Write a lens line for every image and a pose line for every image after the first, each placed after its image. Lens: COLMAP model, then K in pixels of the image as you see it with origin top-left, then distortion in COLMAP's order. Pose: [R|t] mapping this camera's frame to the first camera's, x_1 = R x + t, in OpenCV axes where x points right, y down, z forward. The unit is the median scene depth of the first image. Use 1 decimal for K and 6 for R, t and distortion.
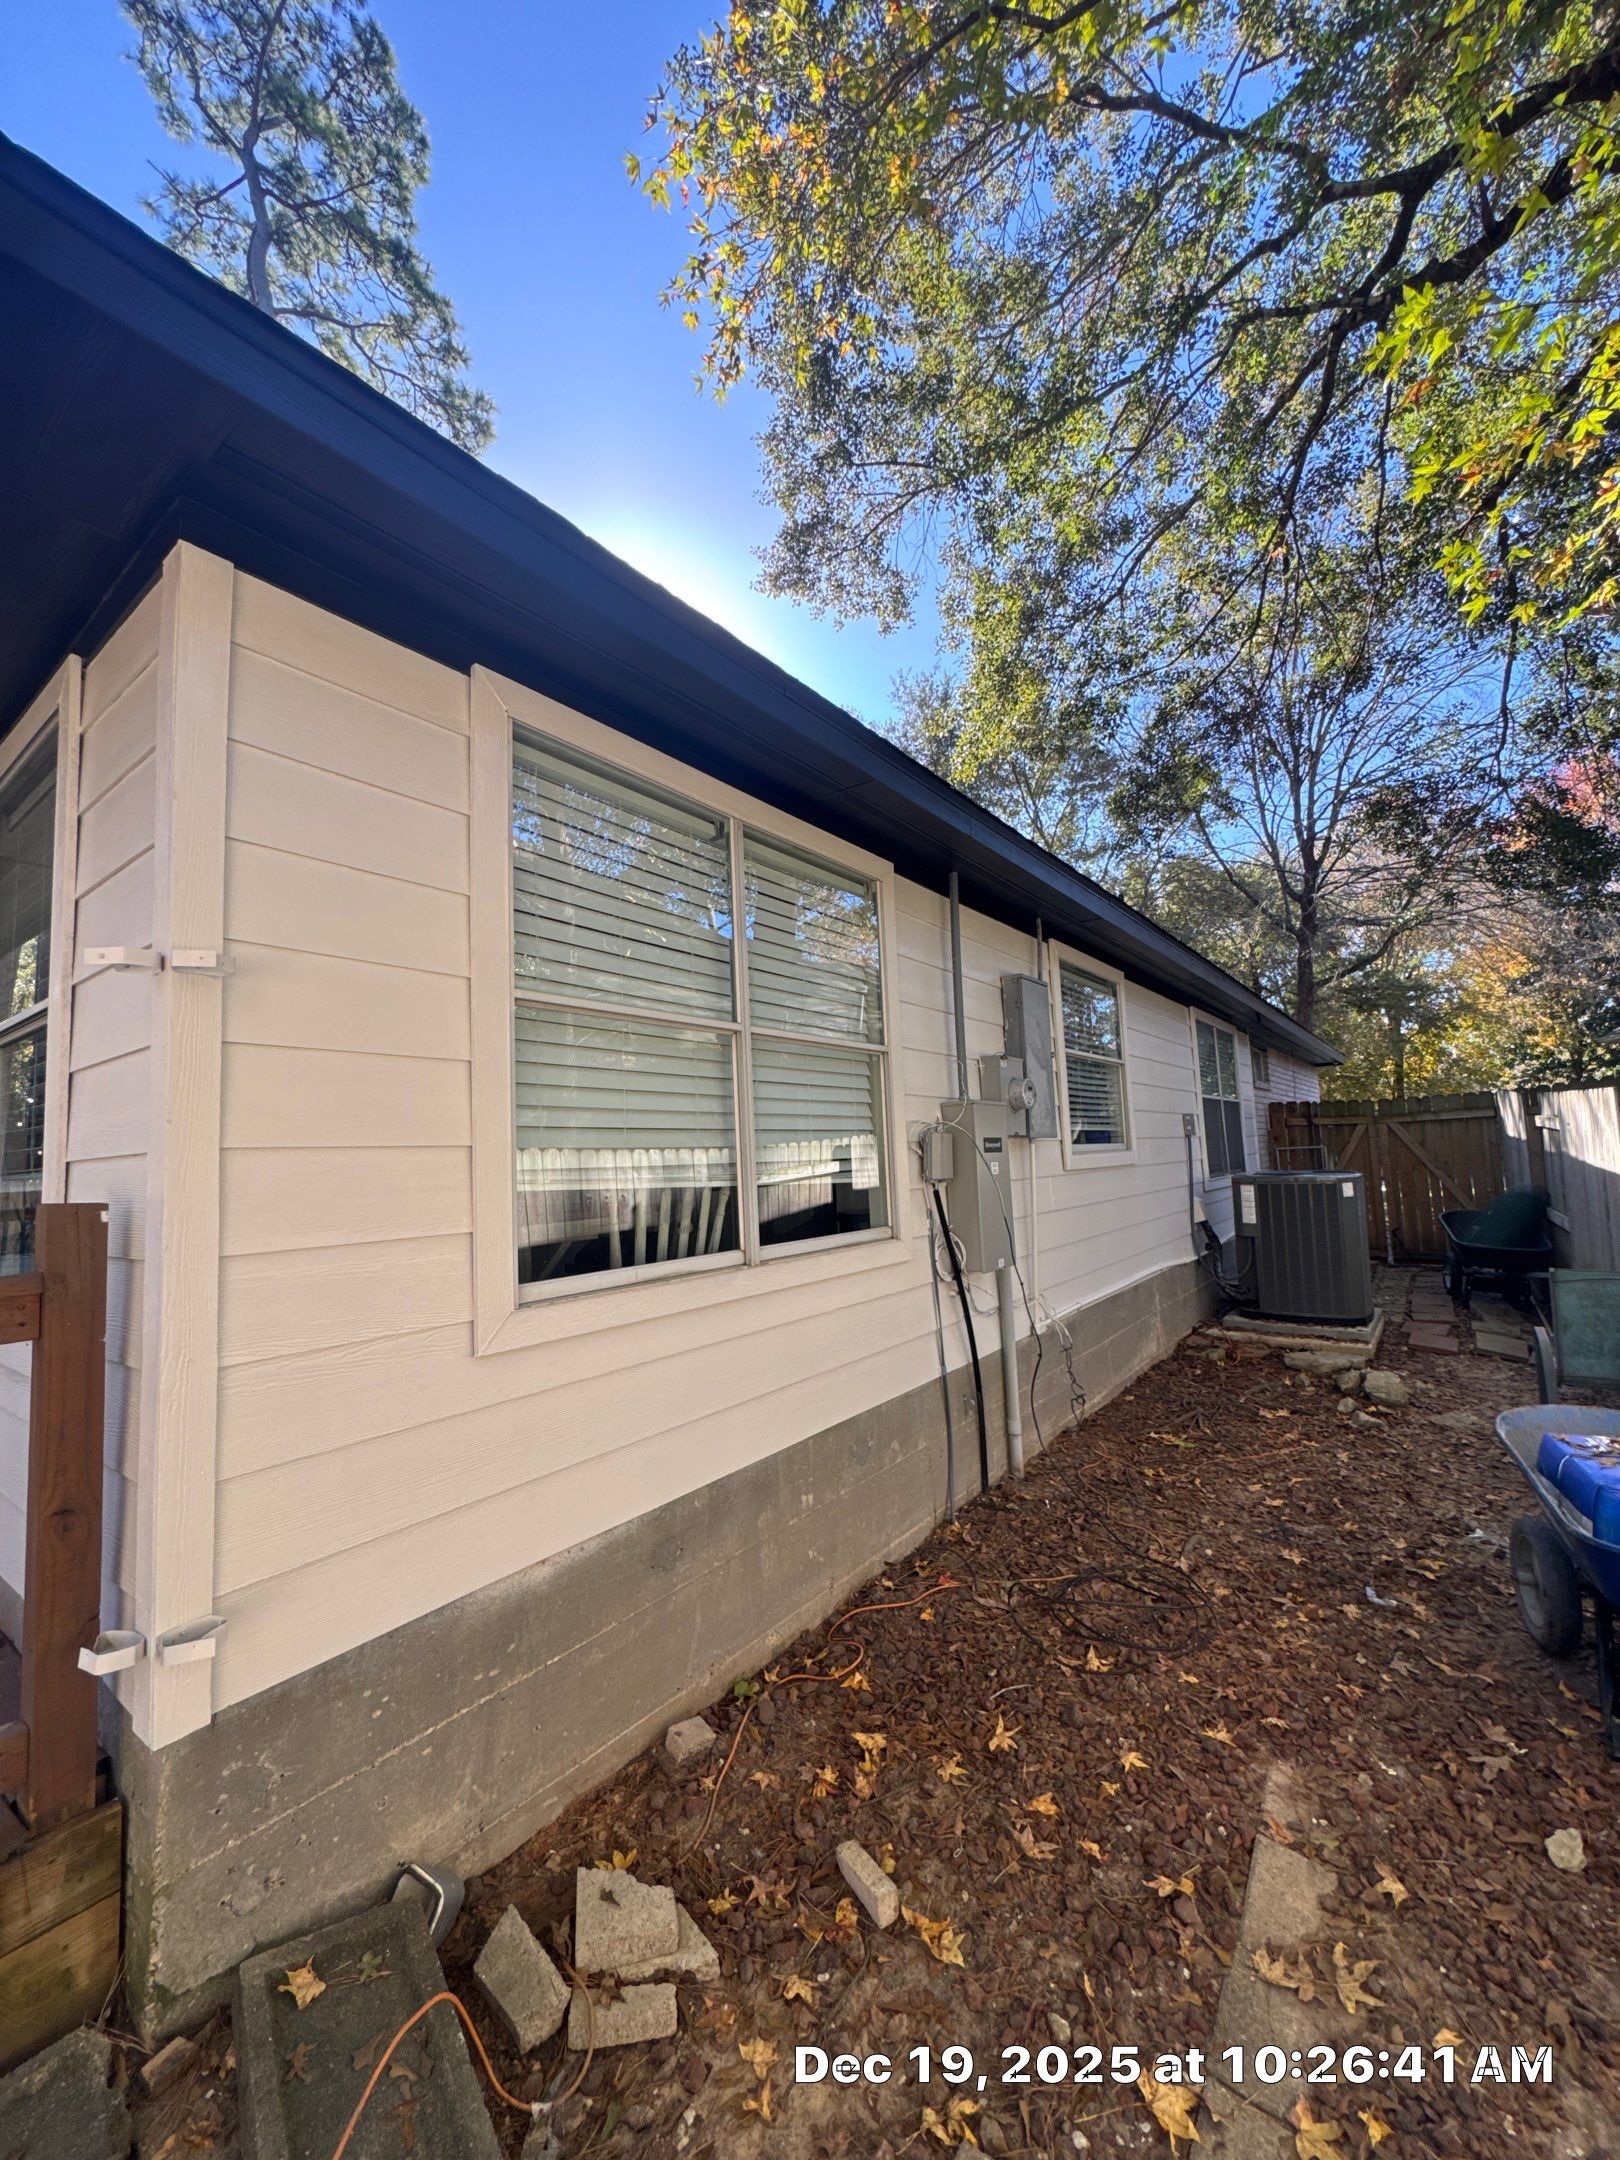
lens RADIAL K [[868.0, 0, 802.1], [0, 868.0, 1073.1], [0, 0, 1]] dist [-0.002032, 0.000690]
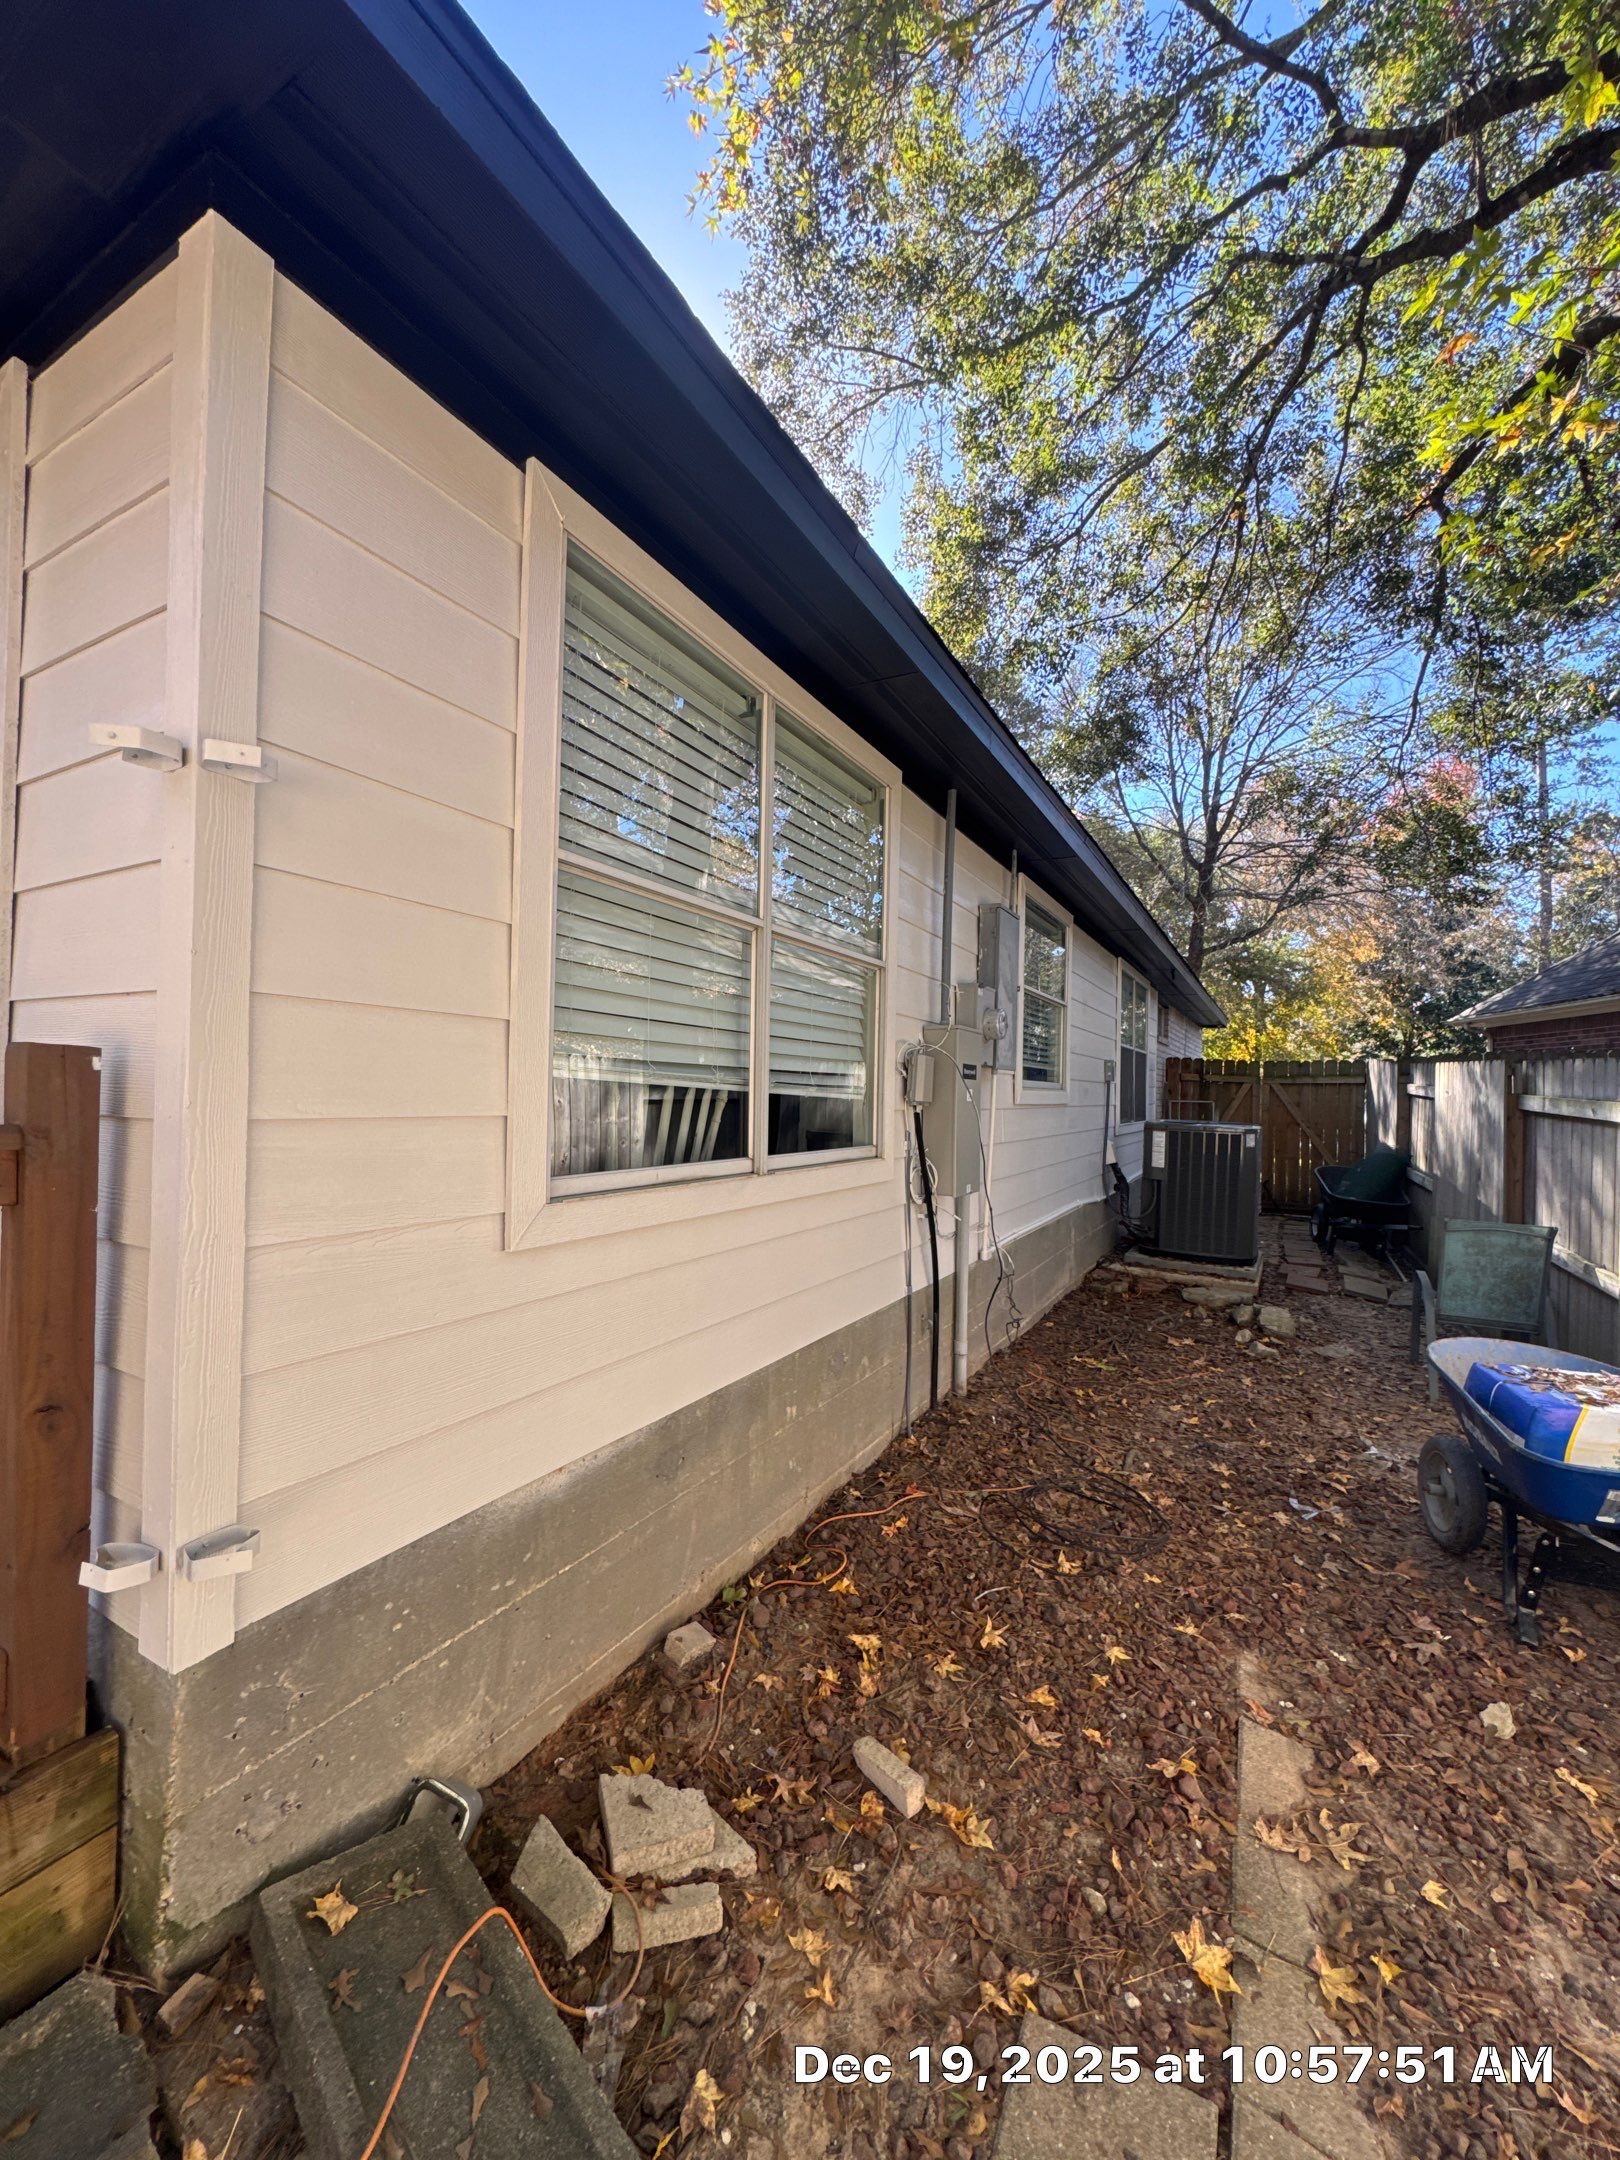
lens RADIAL K [[868.0, 0, 802.1], [0, 868.0, 1073.1], [0, 0, 1]] dist [-0.002032, 0.000690]
pose [[0.988303, 0.067405, 0.136797, -0.187009], [-0.078007, 0.994227, 0.073675, 0.045307], [-0.131041, -0.083484, 0.987856, 0.071103]]
